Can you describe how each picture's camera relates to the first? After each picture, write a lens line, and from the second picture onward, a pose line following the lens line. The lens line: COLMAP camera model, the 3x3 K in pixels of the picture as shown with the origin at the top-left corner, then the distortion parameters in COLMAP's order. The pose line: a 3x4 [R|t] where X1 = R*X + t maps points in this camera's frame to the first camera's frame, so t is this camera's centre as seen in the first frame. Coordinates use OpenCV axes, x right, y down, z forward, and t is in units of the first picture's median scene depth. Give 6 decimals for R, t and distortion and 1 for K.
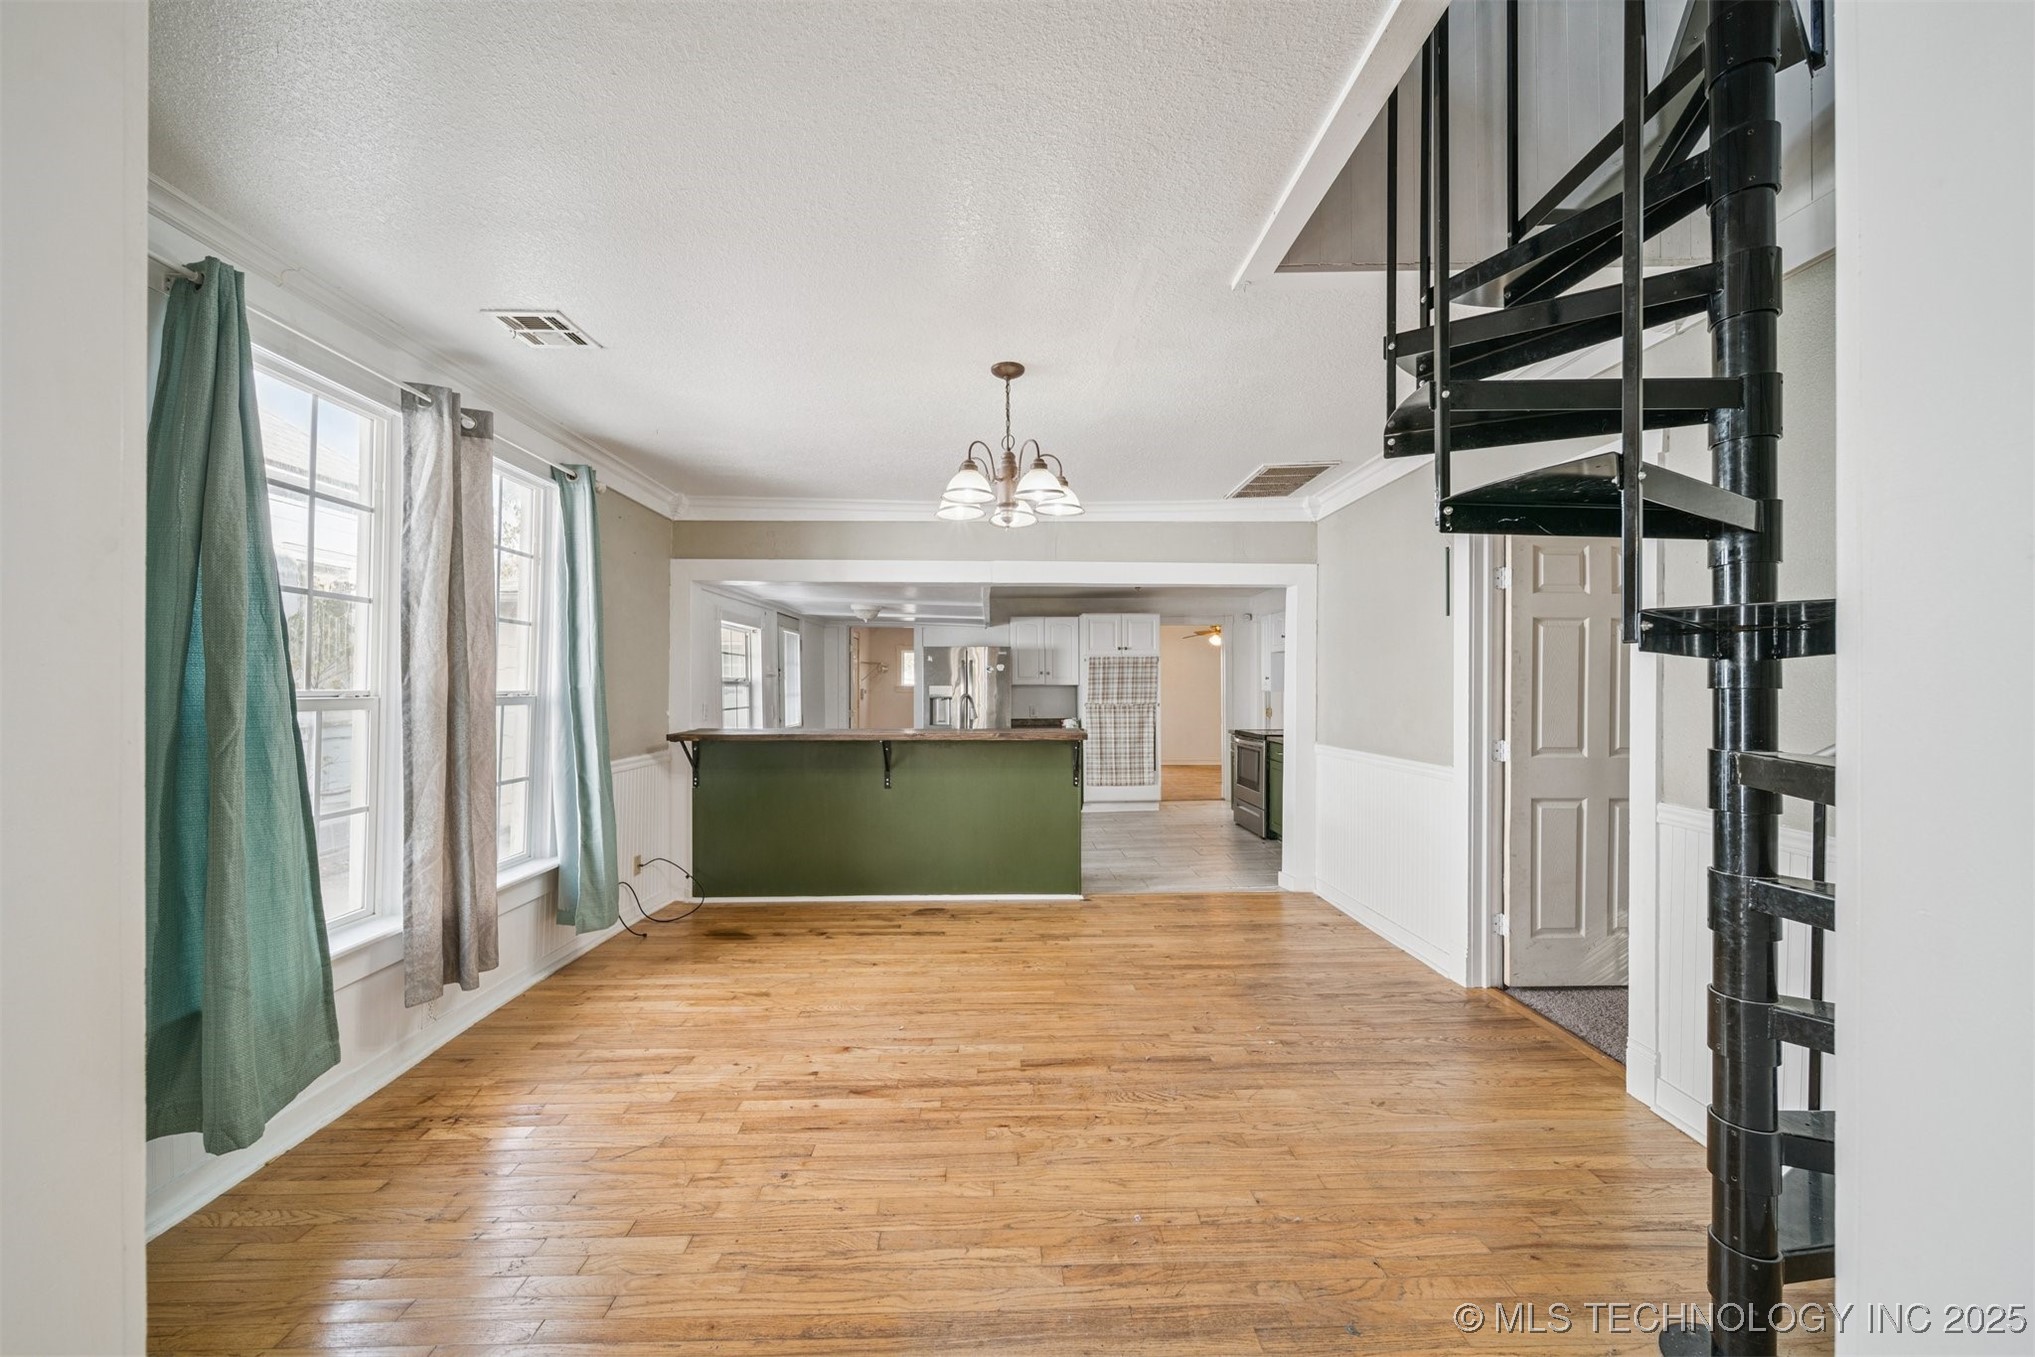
lens RADIAL K [[724.2, 0, 1005.6], [0, 724.2, 697.5], [0, 0, 1]] dist [-0.002064, -0.000484]
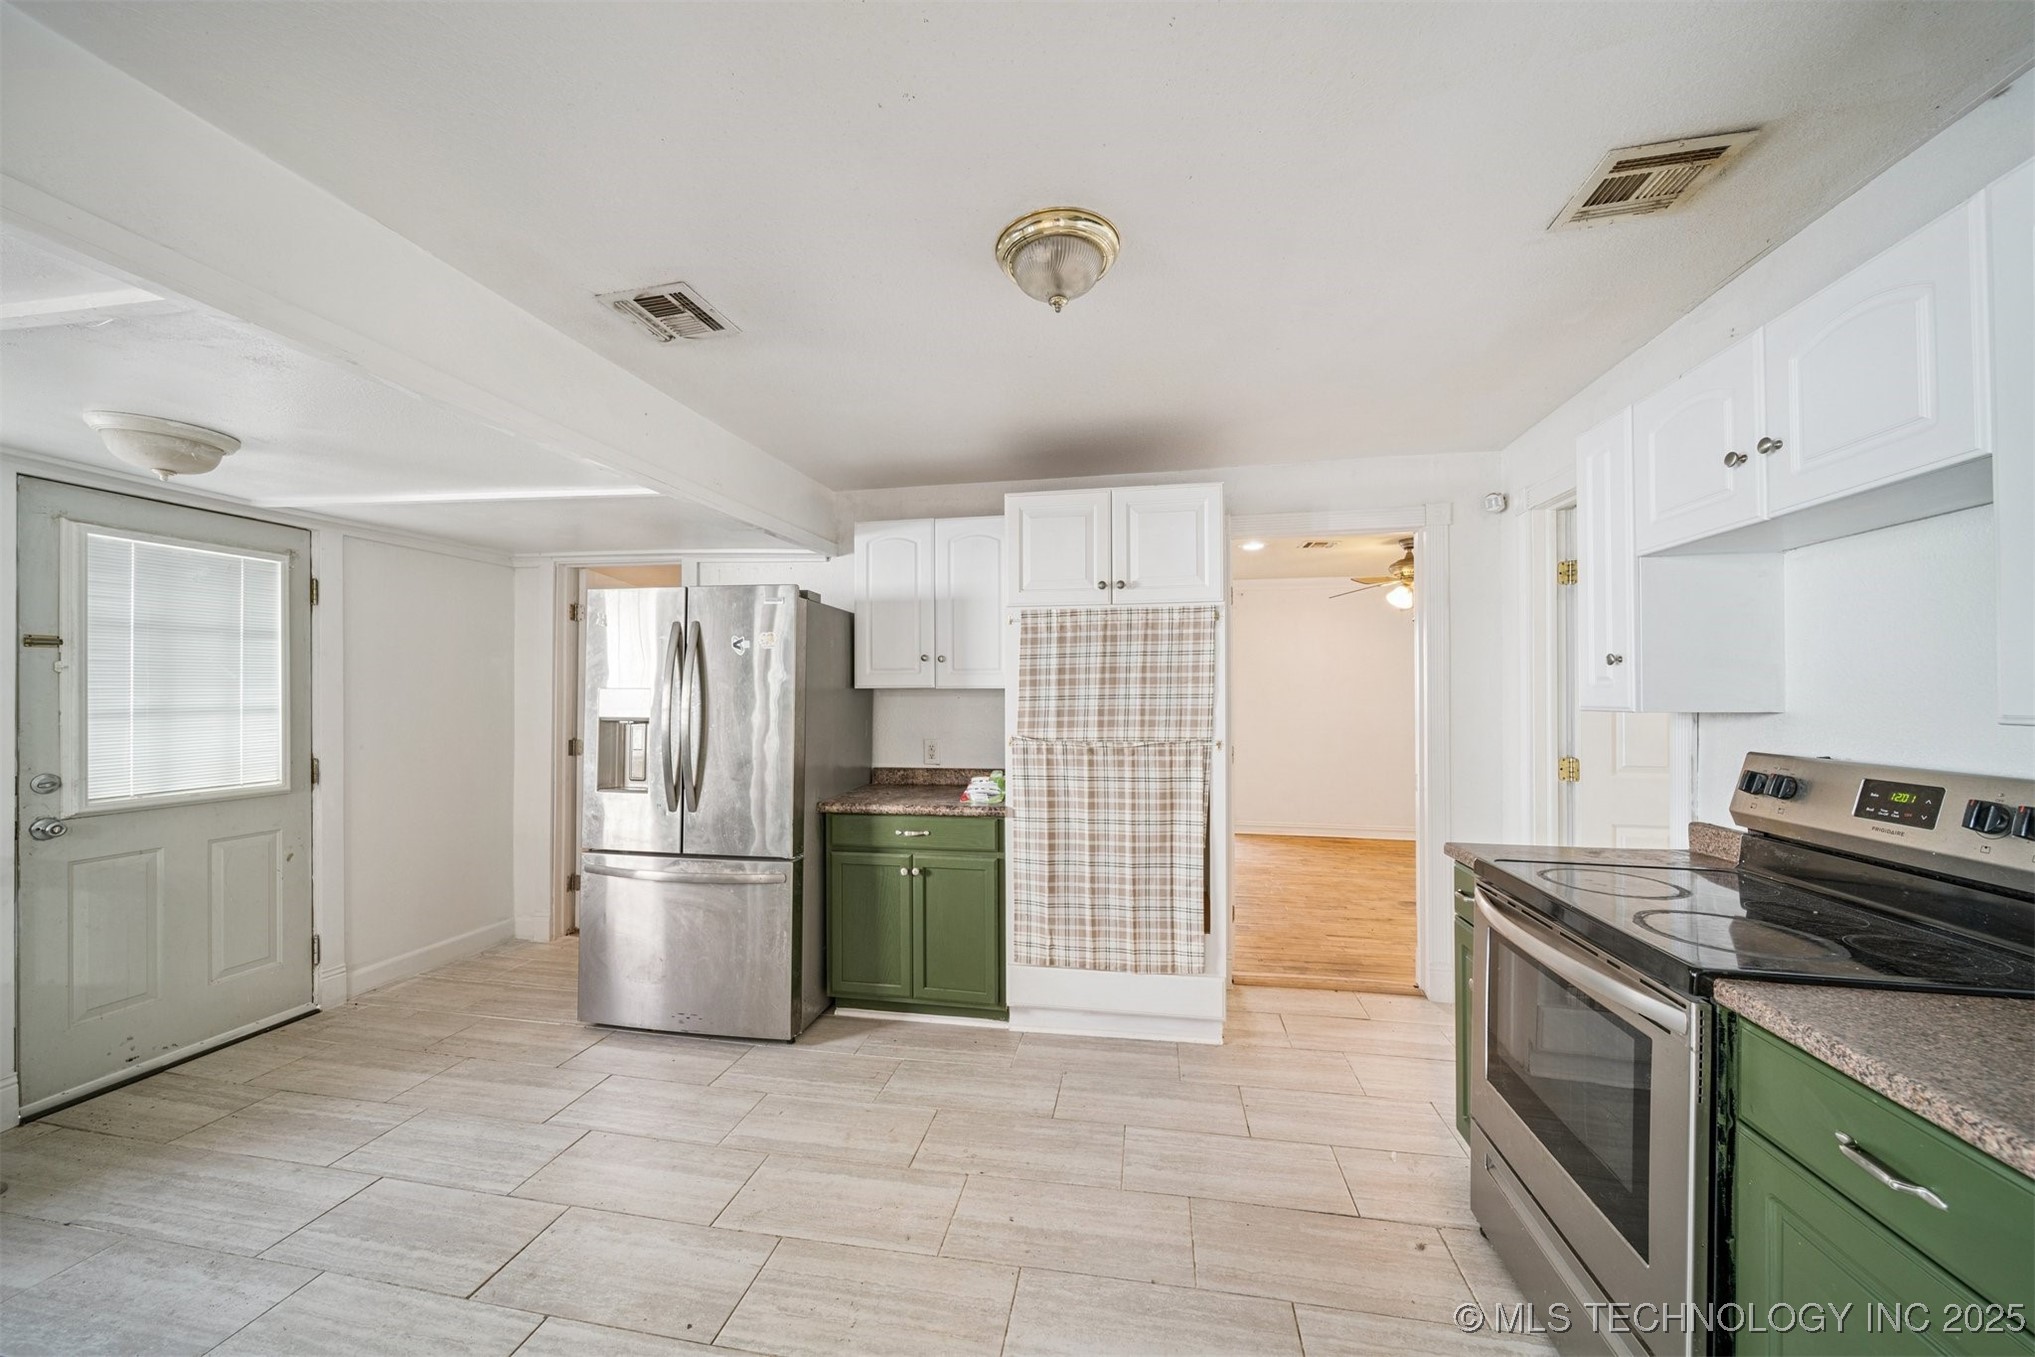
lens RADIAL K [[724.2, 0, 1013.9], [0, 724.2, 695.9], [0, 0, 1]] dist [-0.002064, -0.000484]
pose [[0.976978, 0.006799, -0.213233, 0.458869], [-0.009682, 0.999875, -0.012478, -0.020602], [0.213122, 0.014255, 0.976922, 1.549811]]
